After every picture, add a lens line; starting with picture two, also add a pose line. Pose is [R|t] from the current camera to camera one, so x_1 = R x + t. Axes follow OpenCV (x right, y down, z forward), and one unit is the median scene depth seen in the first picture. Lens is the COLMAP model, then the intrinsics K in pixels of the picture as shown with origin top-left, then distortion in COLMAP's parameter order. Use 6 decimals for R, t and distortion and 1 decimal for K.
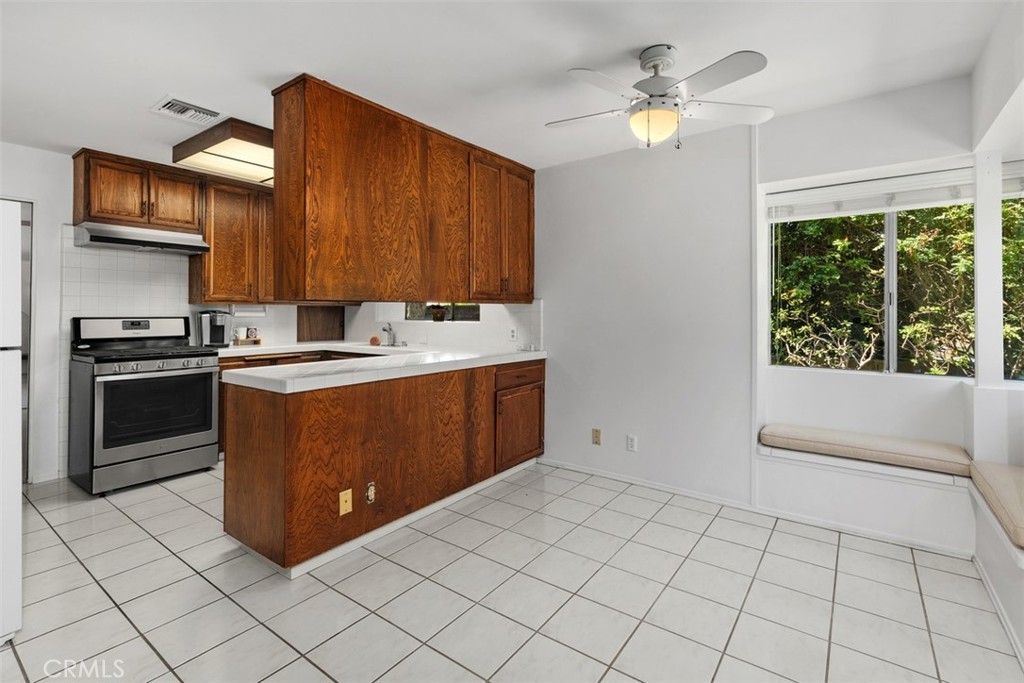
lens RADIAL K [[460.2, 0, 517.7], [0, 460.2, 309.2], [0, 0, 1]] dist [0.004974, -0.001659]
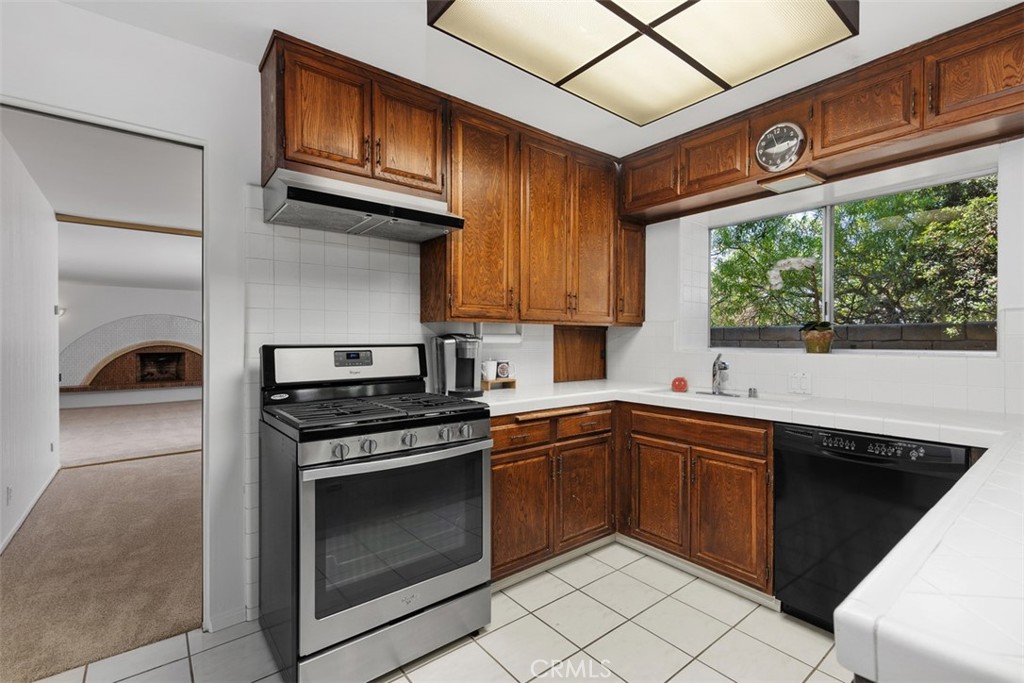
lens RADIAL K [[460.2, 0, 530.4], [0, 460.2, 342.1], [0, 0, 1]] dist [0.004974, -0.001659]
pose [[0.968015, 0.002516, -0.250879, -0.505636], [0.002045, 0.999837, 0.017918, 0.004629], [0.250884, -0.017858, 0.967853, 0.536674]]
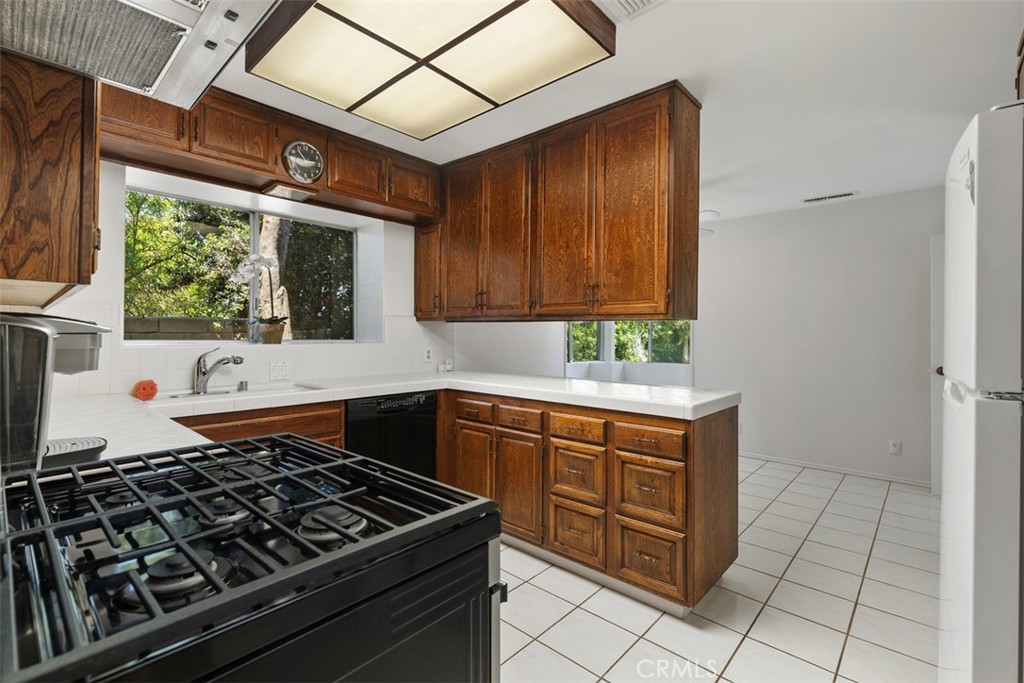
lens RADIAL K [[460.2, 0, 484.0], [0, 460.2, 327.0], [0, 0, 1]] dist [0.004974, -0.001659]
pose [[0.130683, 0.017611, 0.991268, -1.061843], [-0.018324, 0.999714, -0.015345, 0.012240], [-0.991255, -0.016158, 0.130969, 0.900545]]
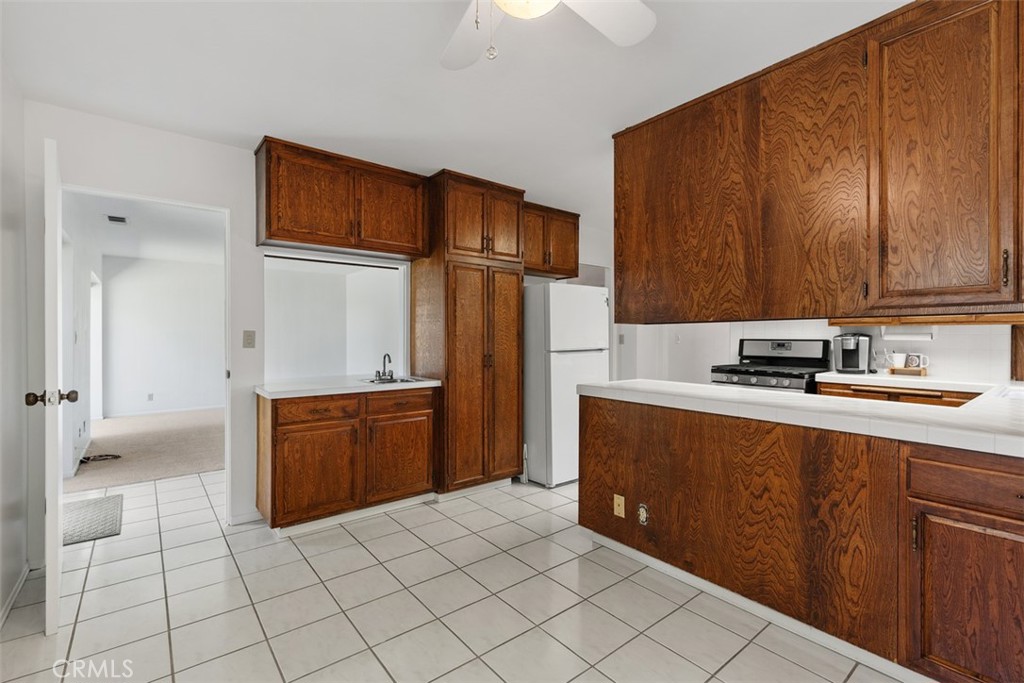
lens RADIAL K [[460.2, 0, 507.5], [0, 460.2, 339.7], [0, 0, 1]] dist [0.004974, -0.001659]
pose [[-0.262262, 0.006167, -0.964977, 0.508740], [0.003980, 0.999978, 0.005309, 0.009271], [0.964989, -0.002448, -0.262281, 0.692089]]
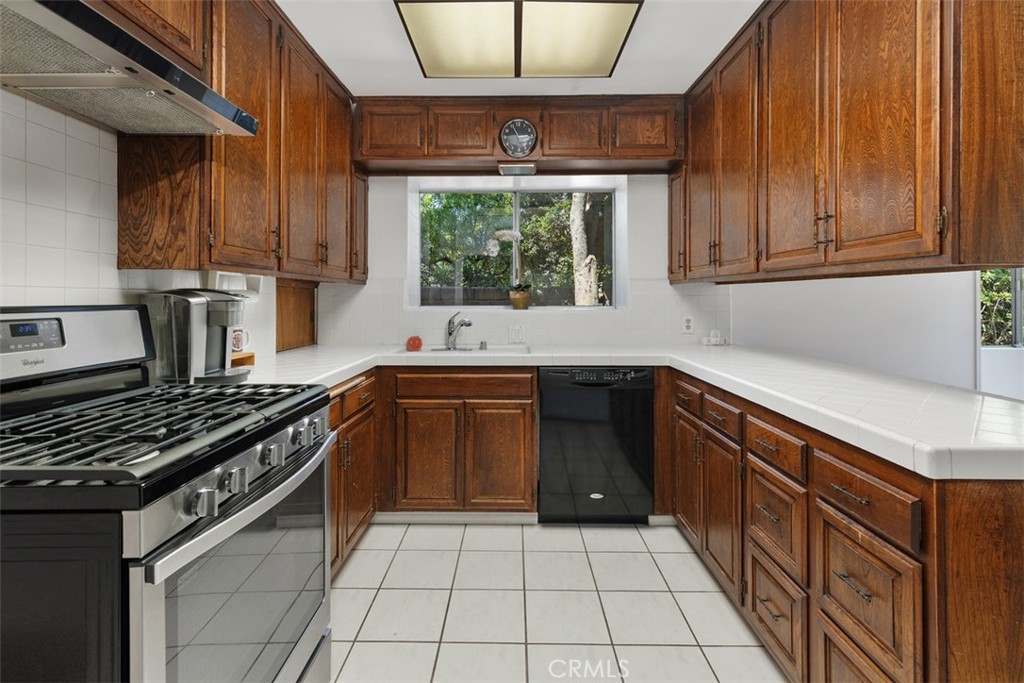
lens RADIAL K [[460.2, 0, 519.0], [0, 460.2, 298.3], [0, 0, 1]] dist [0.004974, -0.001659]
pose [[0.813260, 0.001816, 0.581897, -0.804835], [-0.007216, 0.999950, 0.006964, 0.008073], [-0.581855, -0.009863, 0.813233, 0.630417]]
